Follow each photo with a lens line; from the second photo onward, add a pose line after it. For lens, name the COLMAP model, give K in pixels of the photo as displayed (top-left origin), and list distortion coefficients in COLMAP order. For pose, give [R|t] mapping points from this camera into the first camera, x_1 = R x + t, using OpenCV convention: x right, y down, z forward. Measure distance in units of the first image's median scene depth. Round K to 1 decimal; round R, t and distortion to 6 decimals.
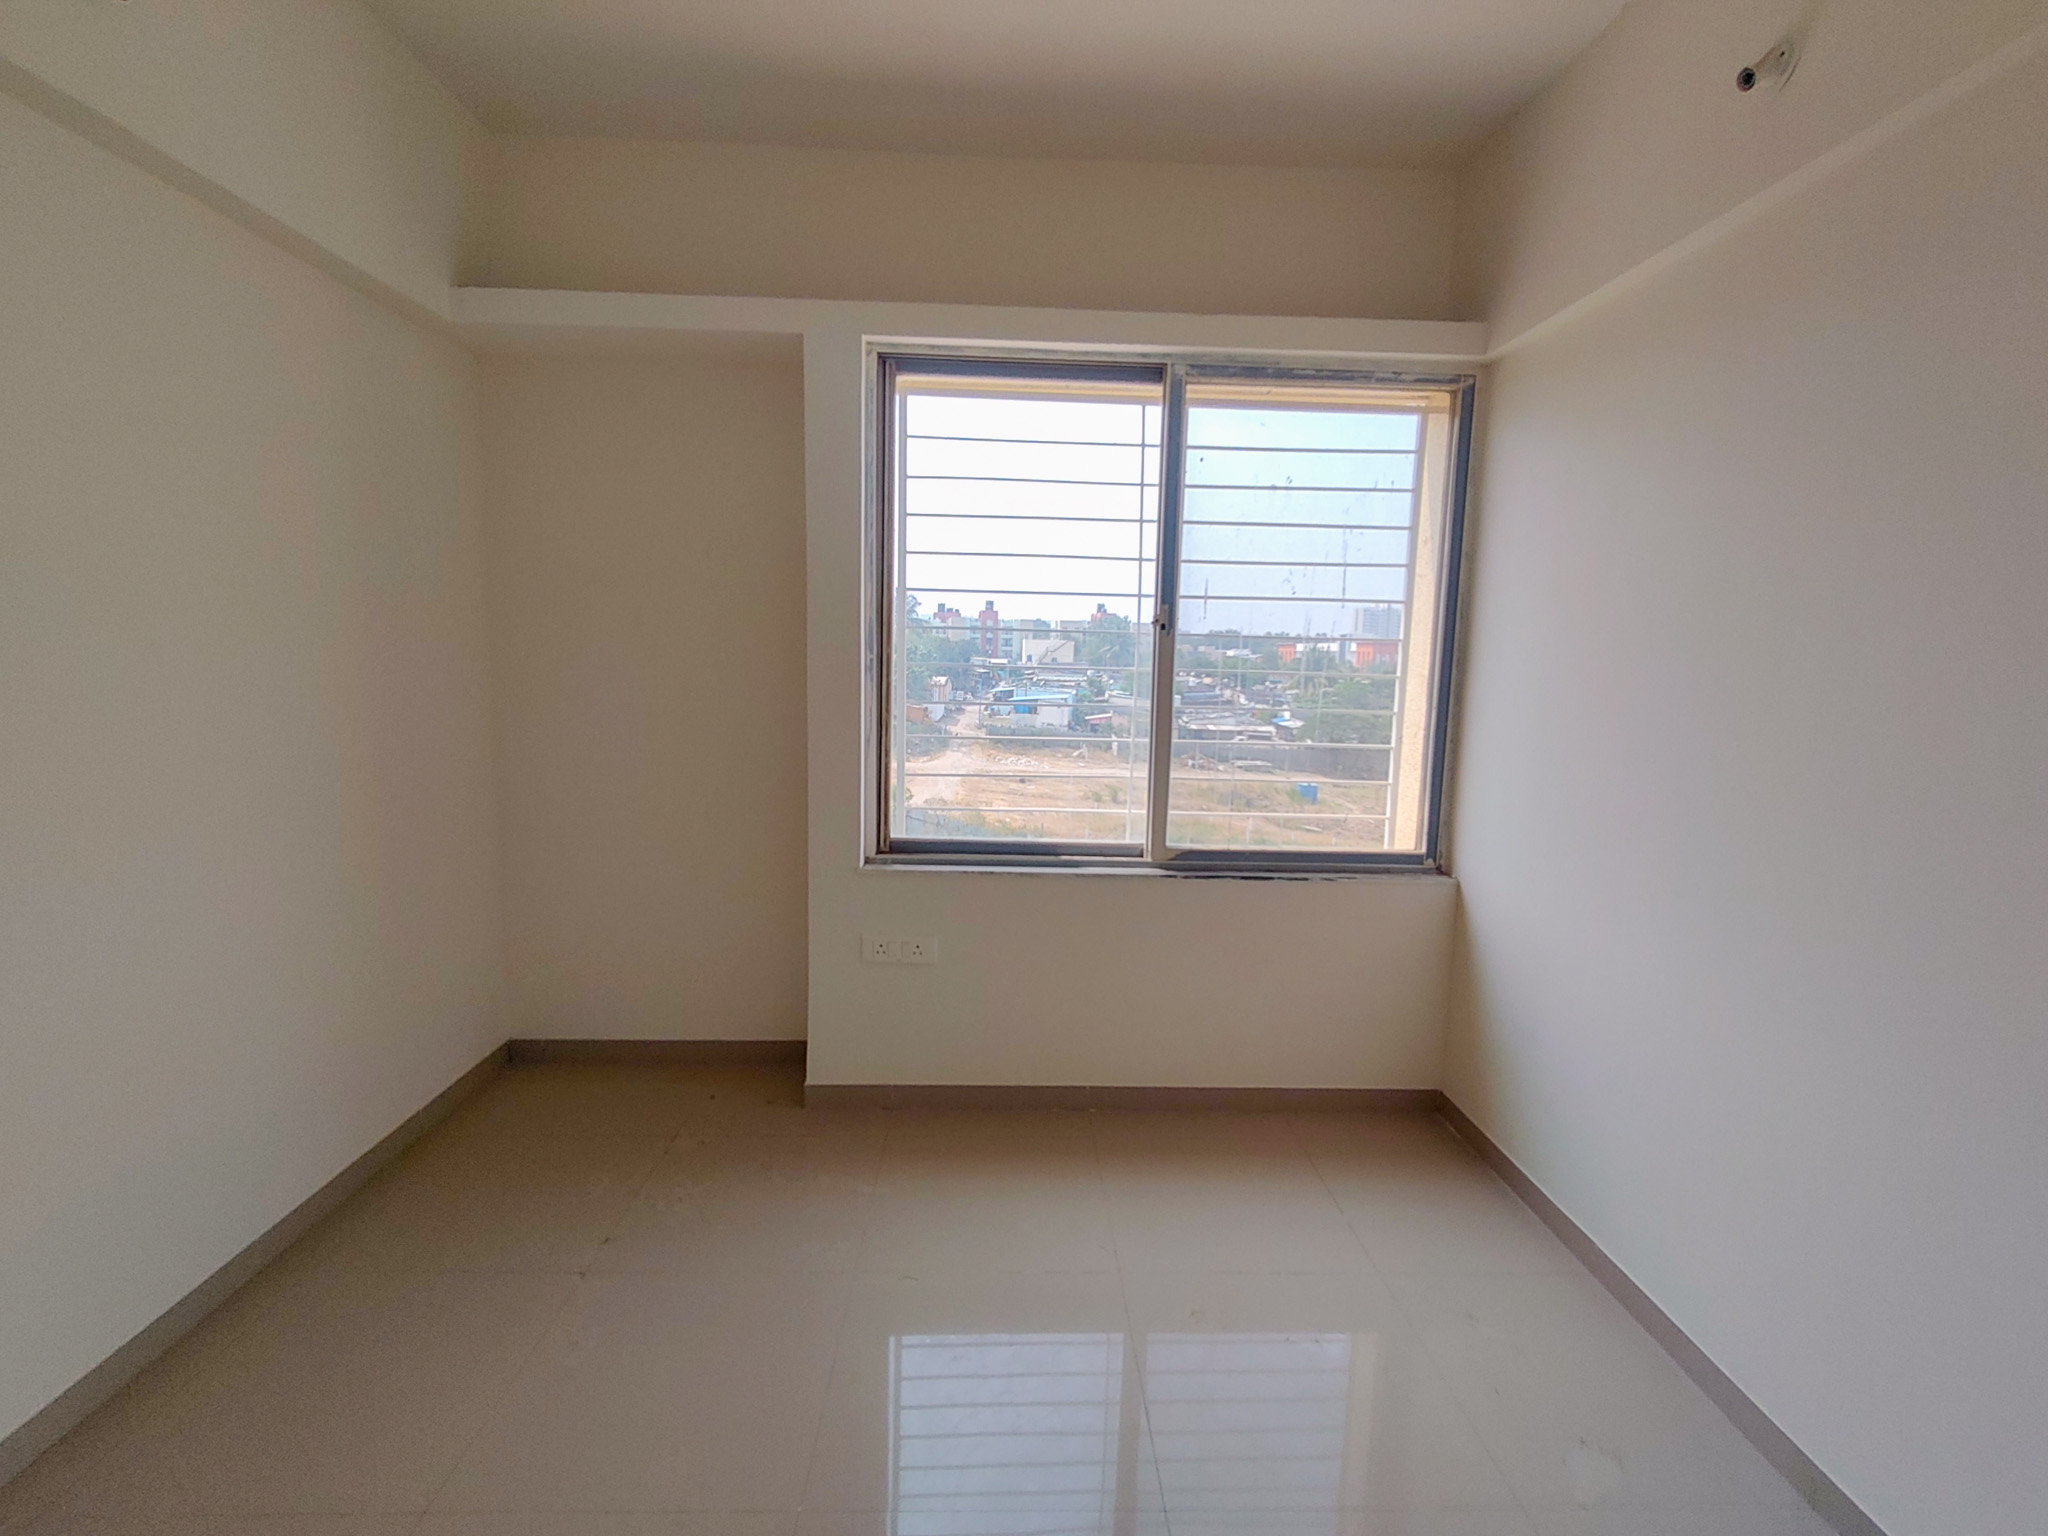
lens RADIAL K [[944.9, 0, 1024.1], [0, 944.9, 774.2], [0, 0, 1]] dist [0.007507, -0.000990]
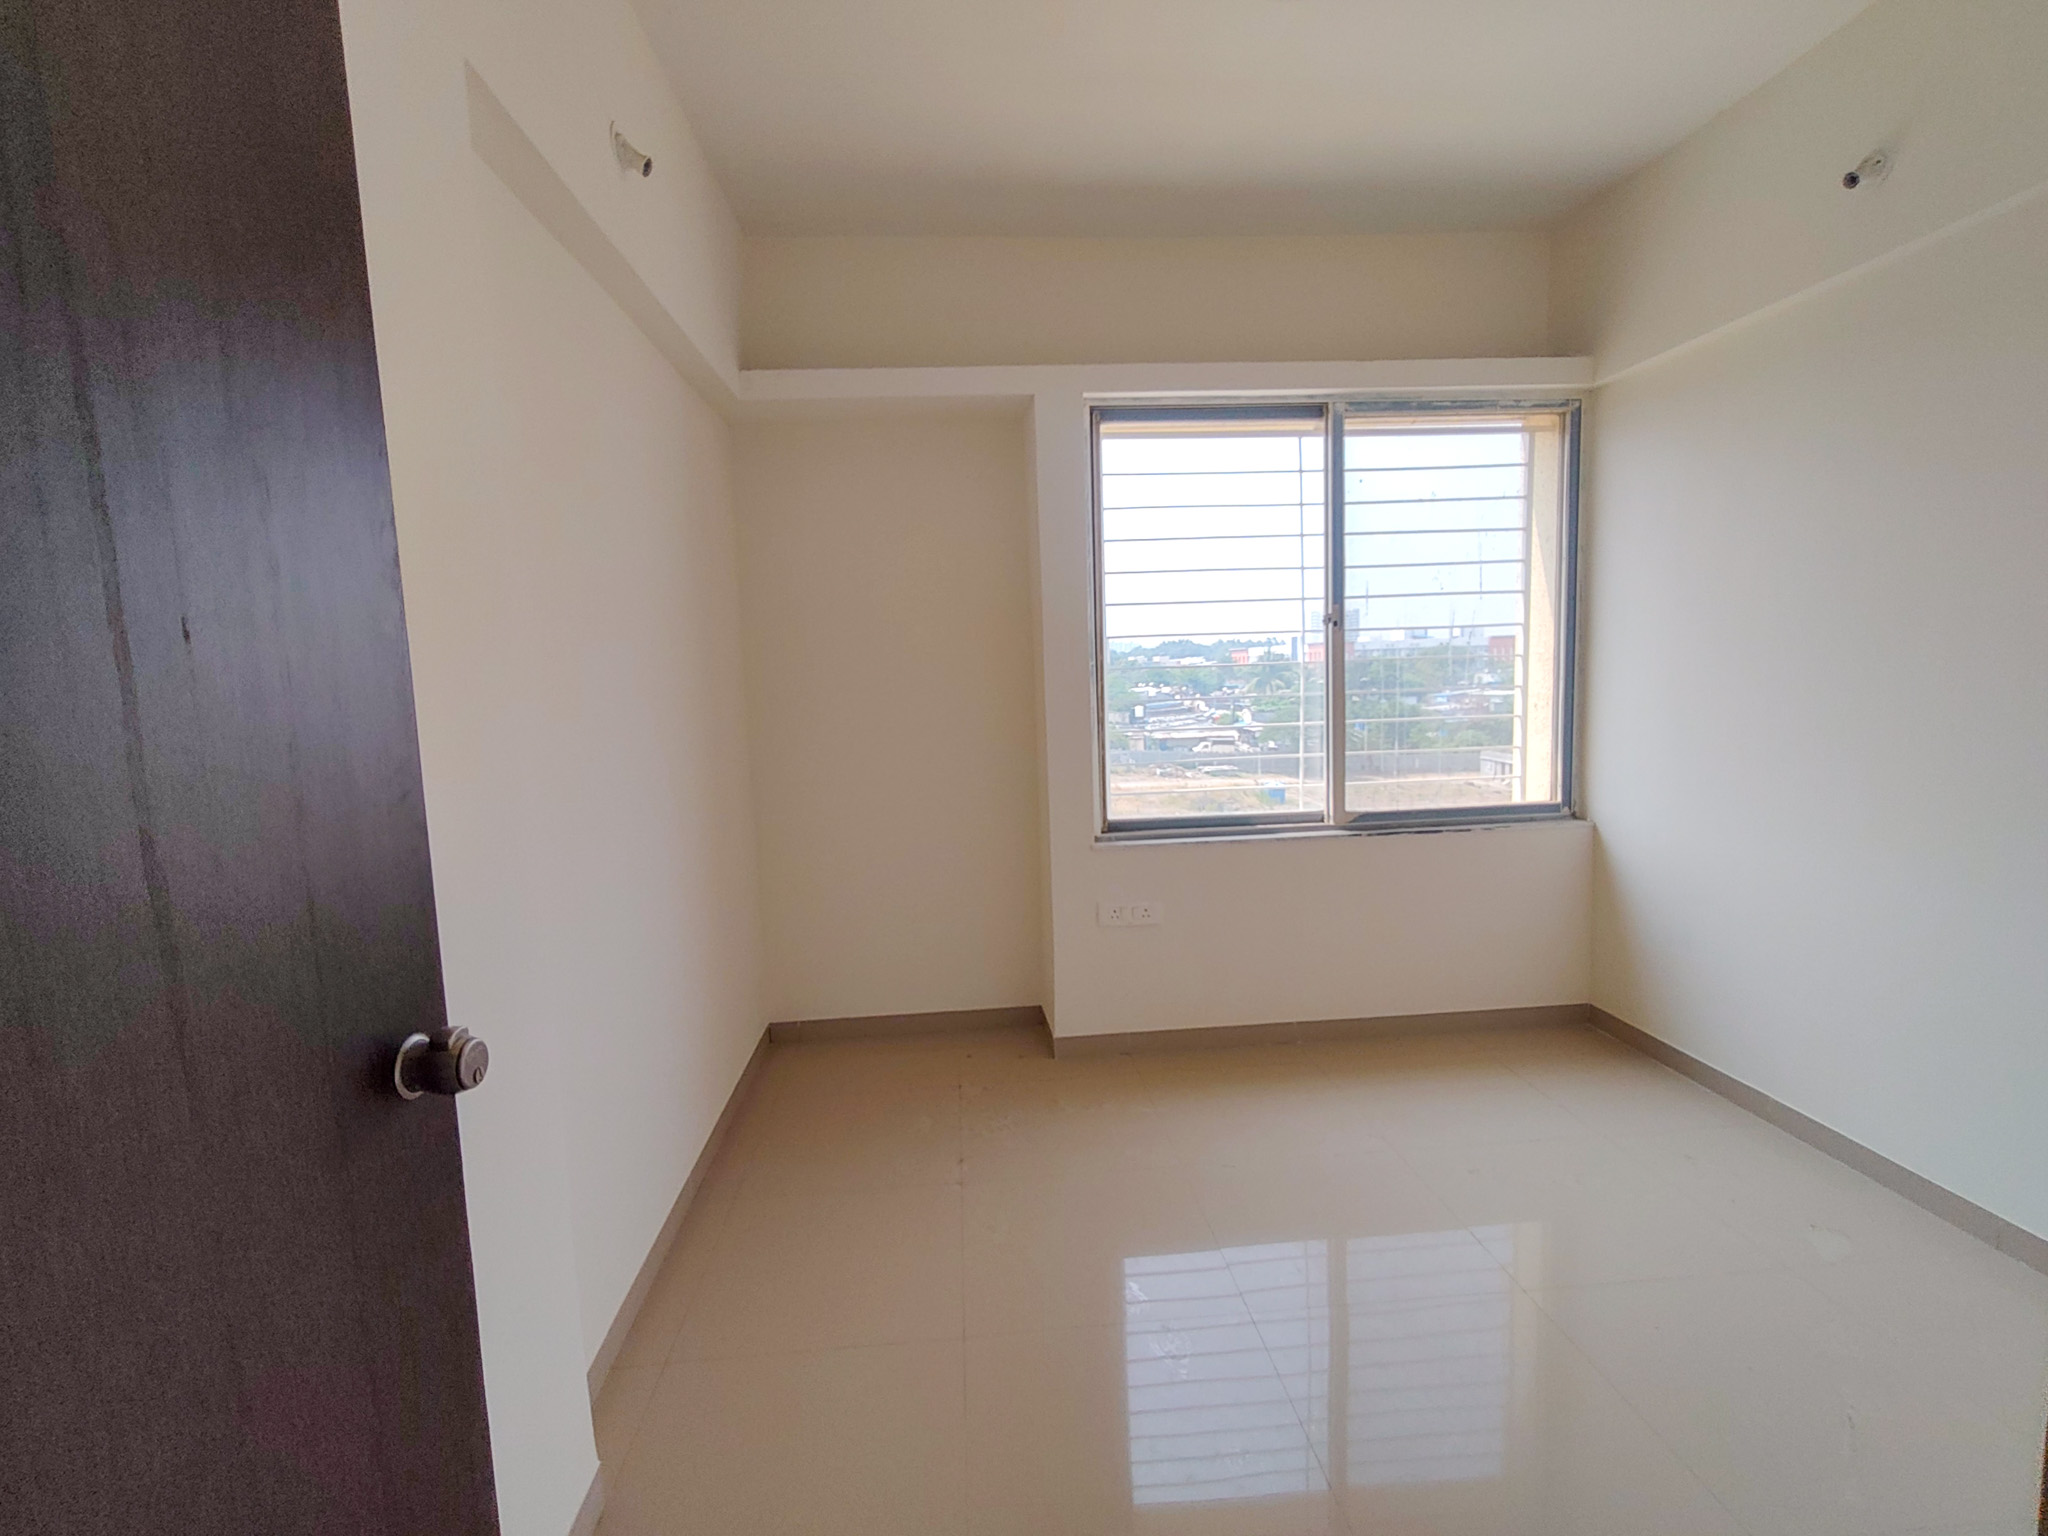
lens RADIAL K [[944.9, 0, 1024.1], [0, 944.9, 774.2], [0, 0, 1]] dist [0.007507, -0.000990]
pose [[0.997098, -0.064858, 0.039871, -0.295392], [0.065667, 0.997655, -0.019315, 0.028292], [-0.038524, 0.021877, 0.999018, -0.155880]]
